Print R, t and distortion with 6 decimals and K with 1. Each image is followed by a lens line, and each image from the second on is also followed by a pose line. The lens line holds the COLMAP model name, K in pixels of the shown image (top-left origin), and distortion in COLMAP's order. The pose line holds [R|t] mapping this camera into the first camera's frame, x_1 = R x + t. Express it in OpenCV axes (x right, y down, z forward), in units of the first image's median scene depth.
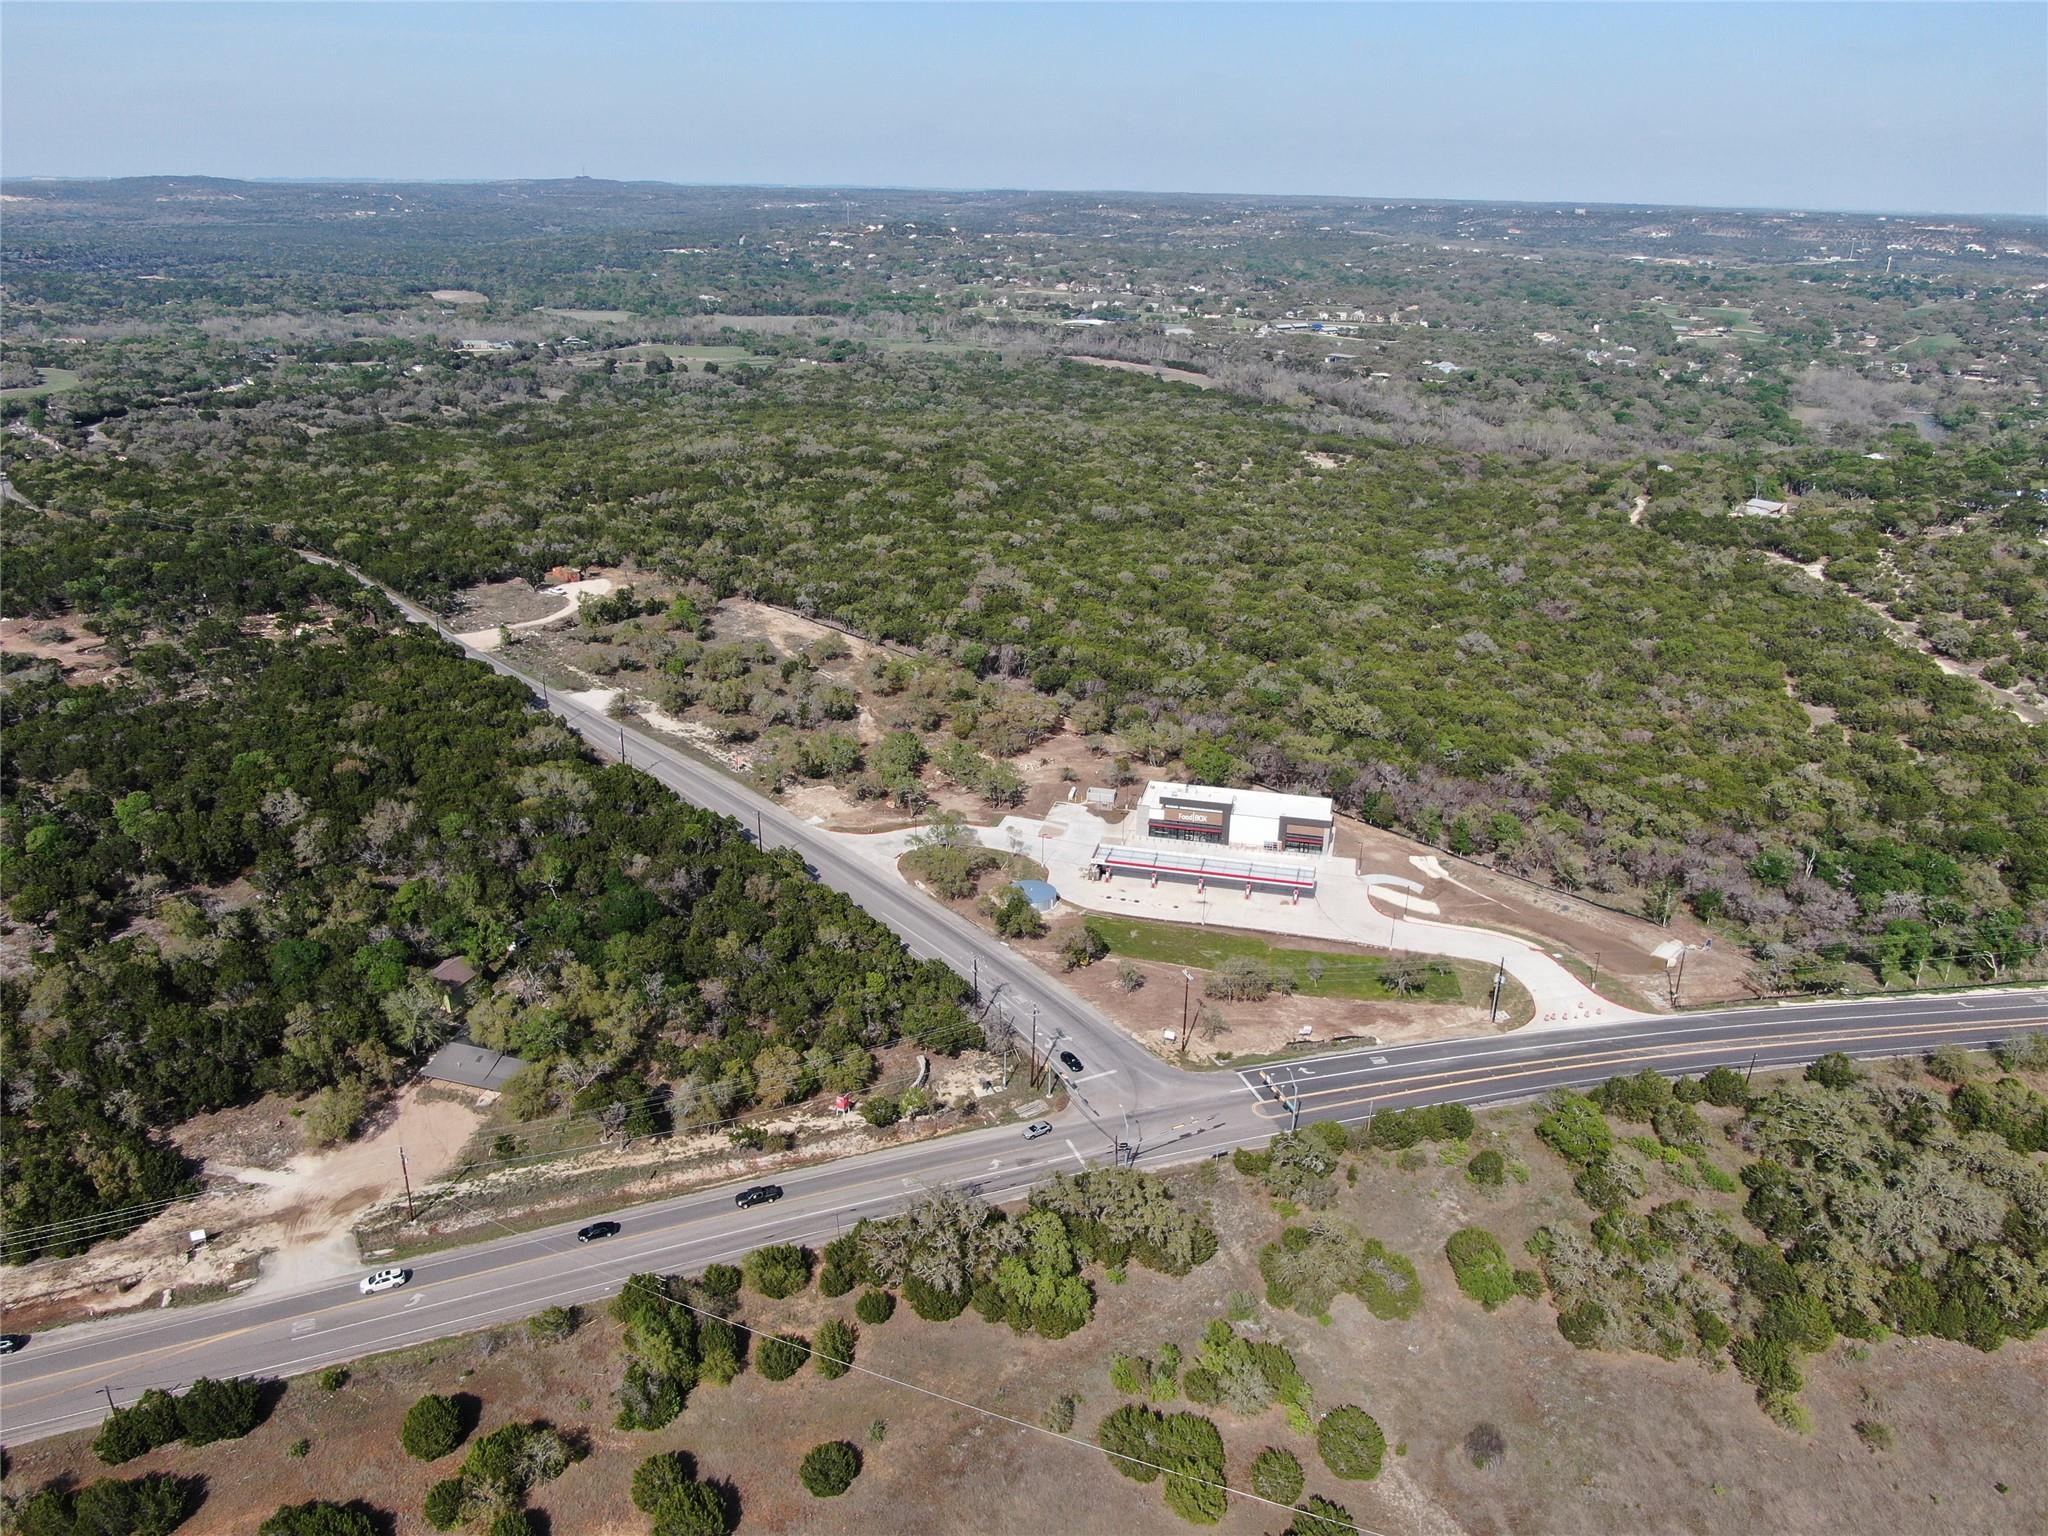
lens RADIAL K [[1478.7, 0, 1024.0], [0, 1478.7, 768.0], [0, 0, 1]] dist [-0.016496, 0.007093]
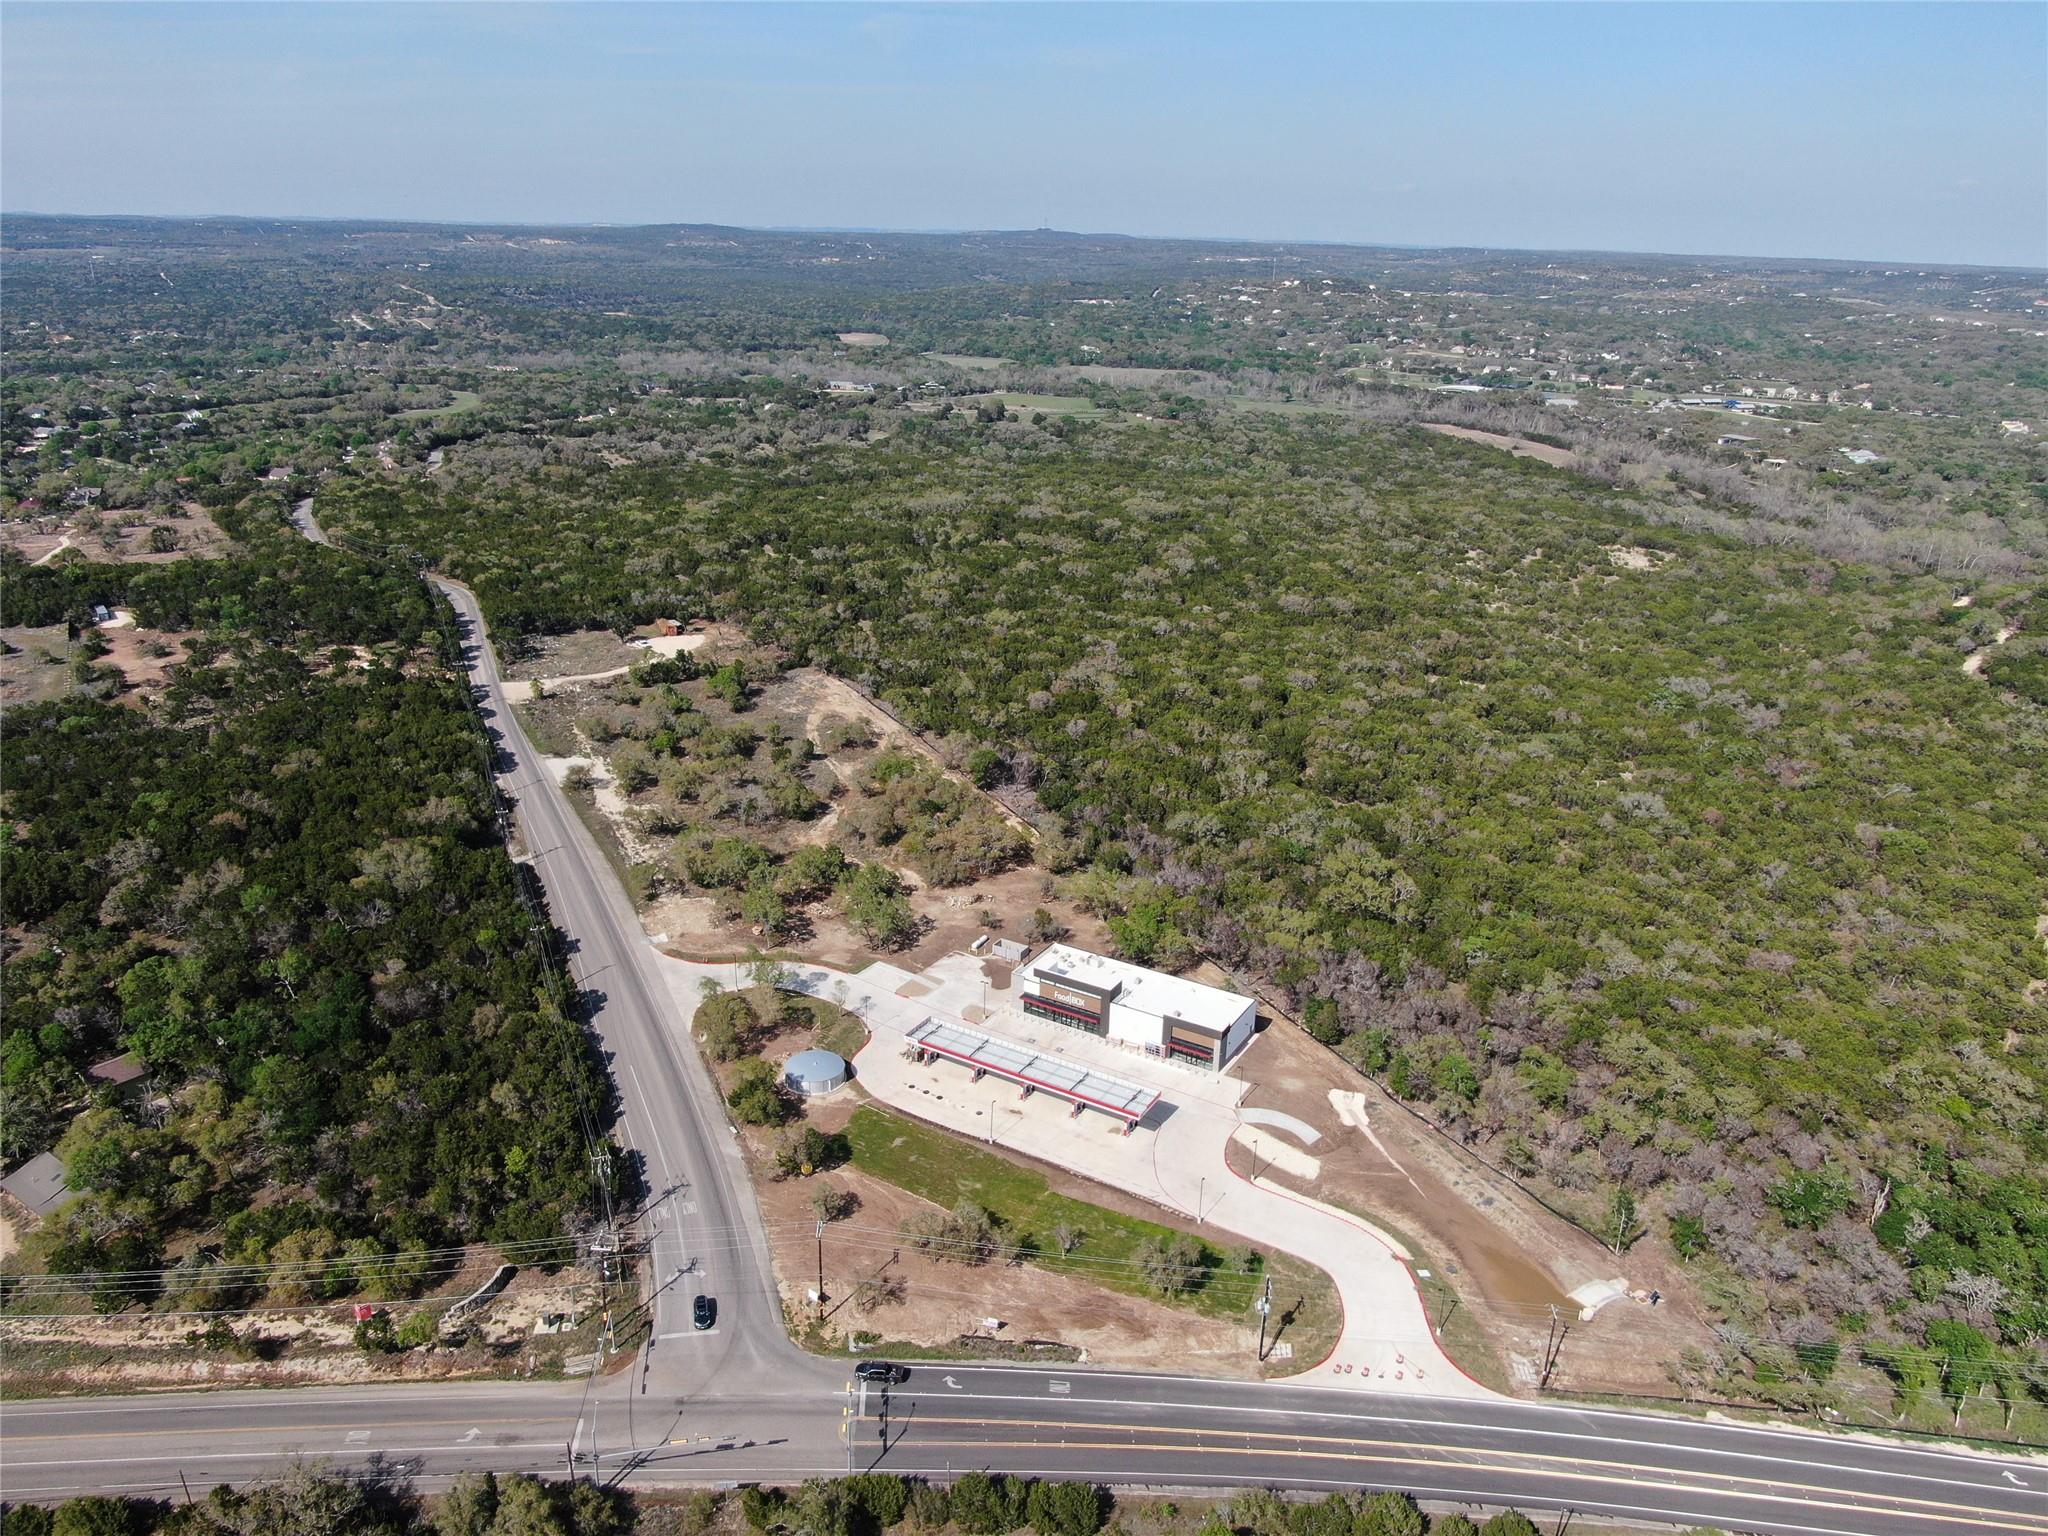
lens RADIAL K [[1478.7, 0, 1024.0], [0, 1478.7, 768.0], [0, 0, 1]] dist [-0.016496, 0.007093]
pose [[0.956010, 0.108643, -0.272473, 0.202667], [-0.117451, 0.992947, -0.016174, -0.052706], [0.268794, 0.047464, 0.962028, 0.130096]]
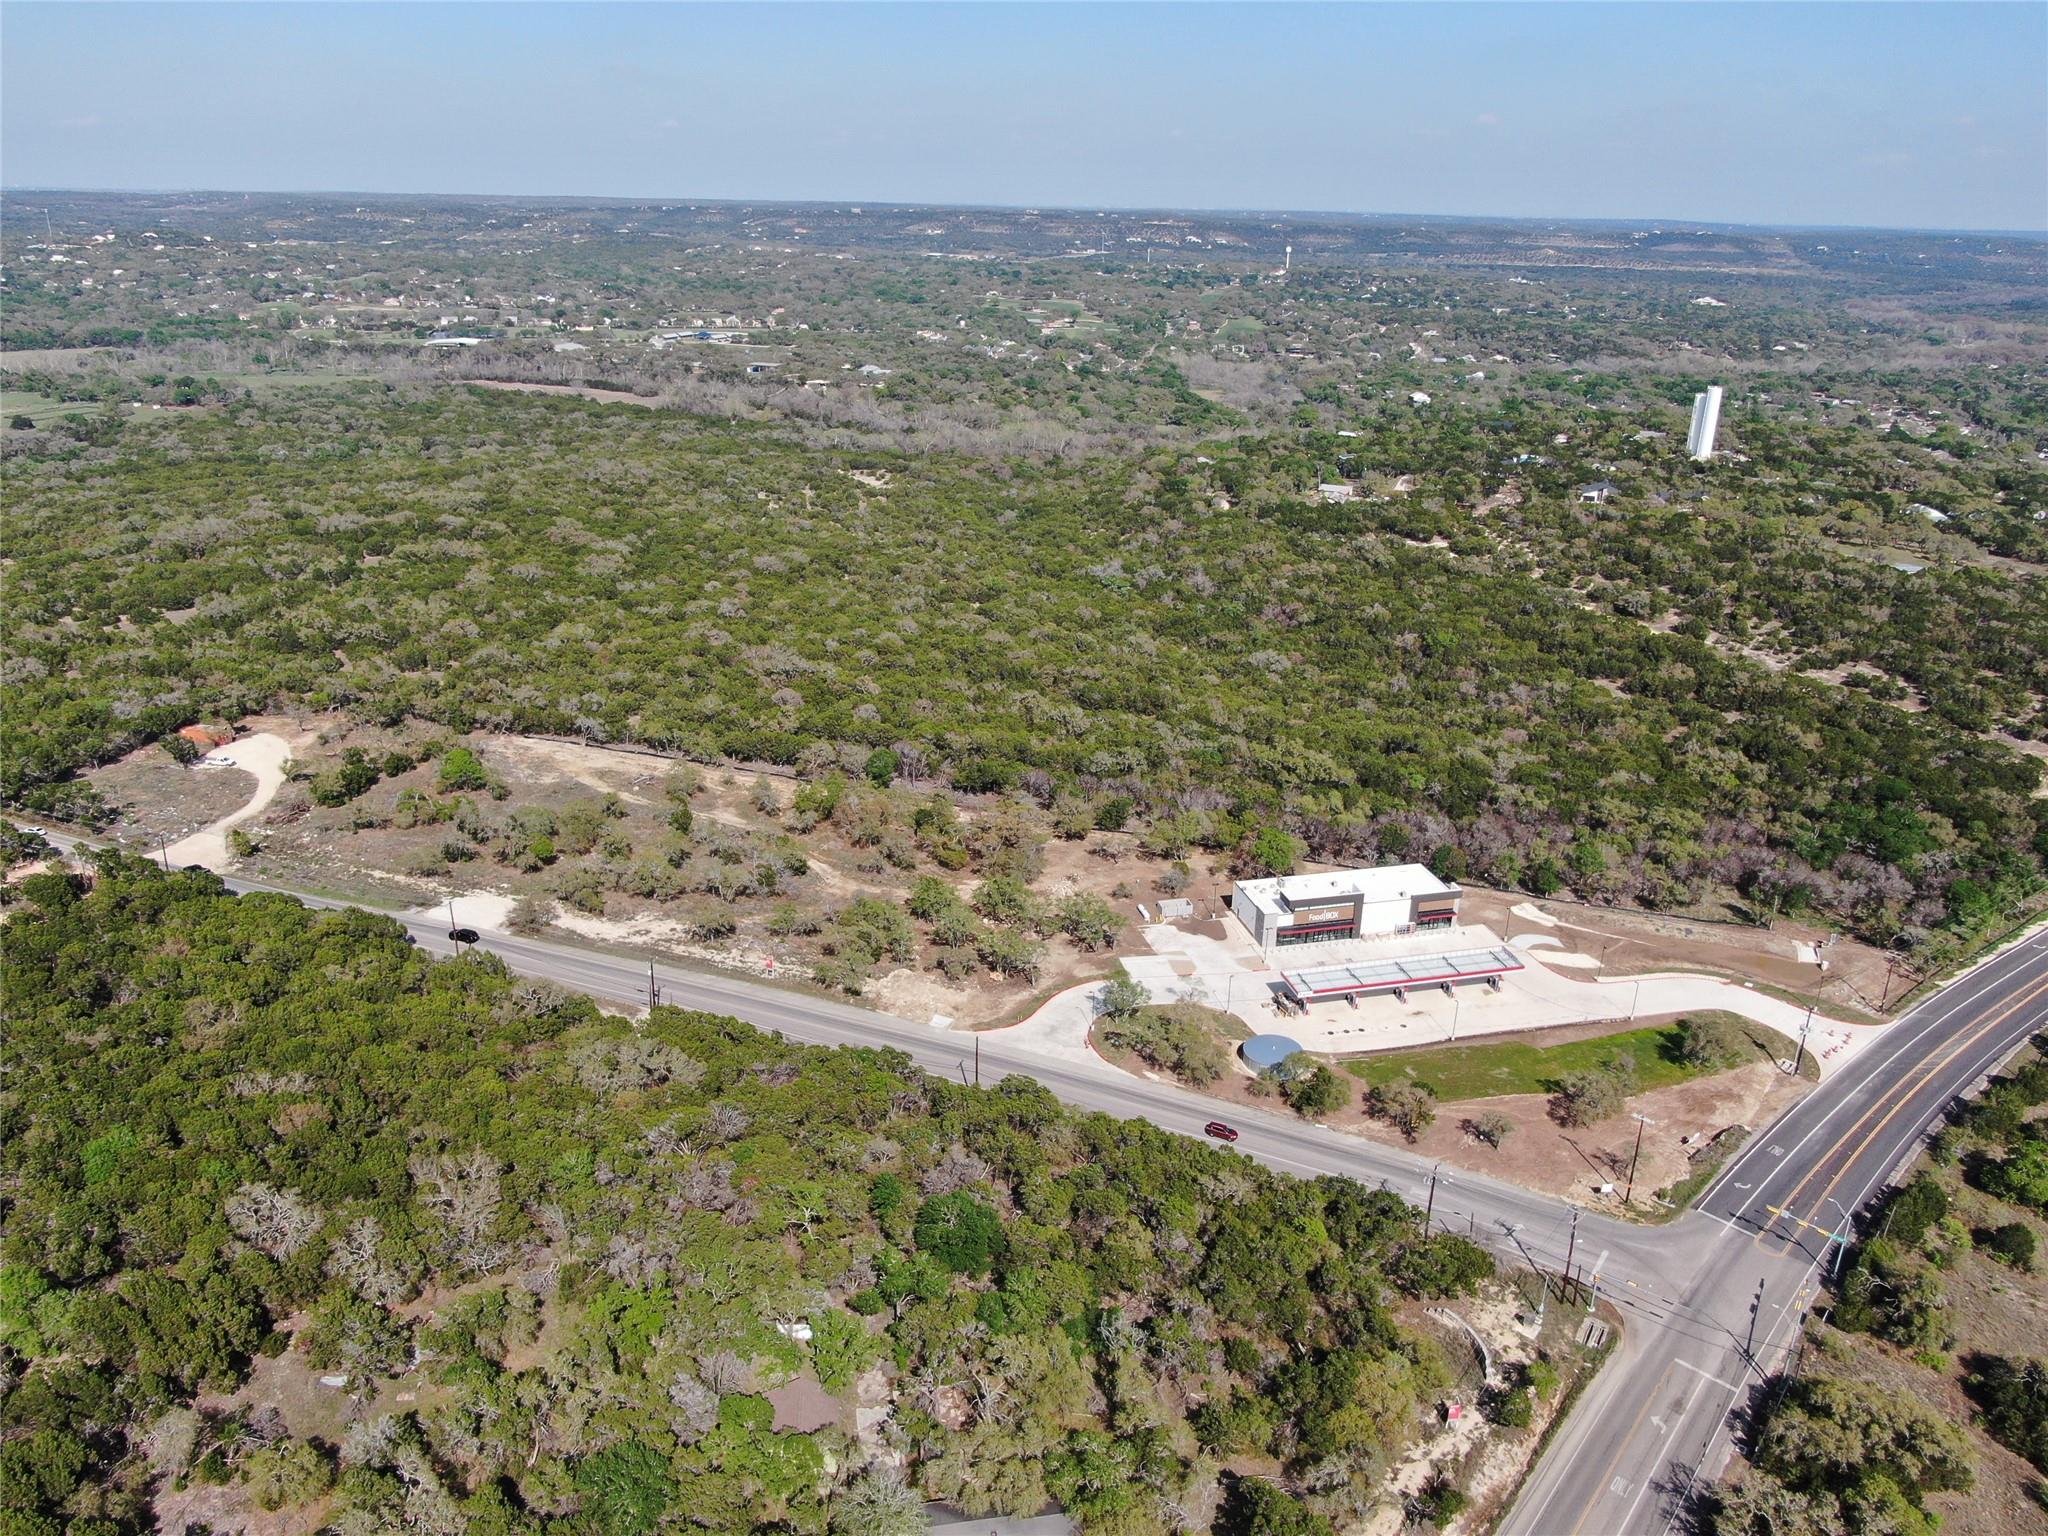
lens RADIAL K [[1478.7, 0, 1024.0], [0, 1478.7, 768.0], [0, 0, 1]] dist [-0.016496, 0.007093]
pose [[0.887986, -0.166425, 0.428700, -0.278395], [0.166274, 0.985343, 0.038107, -0.079793], [-0.428759, 0.037443, 0.902643, 0.181980]]
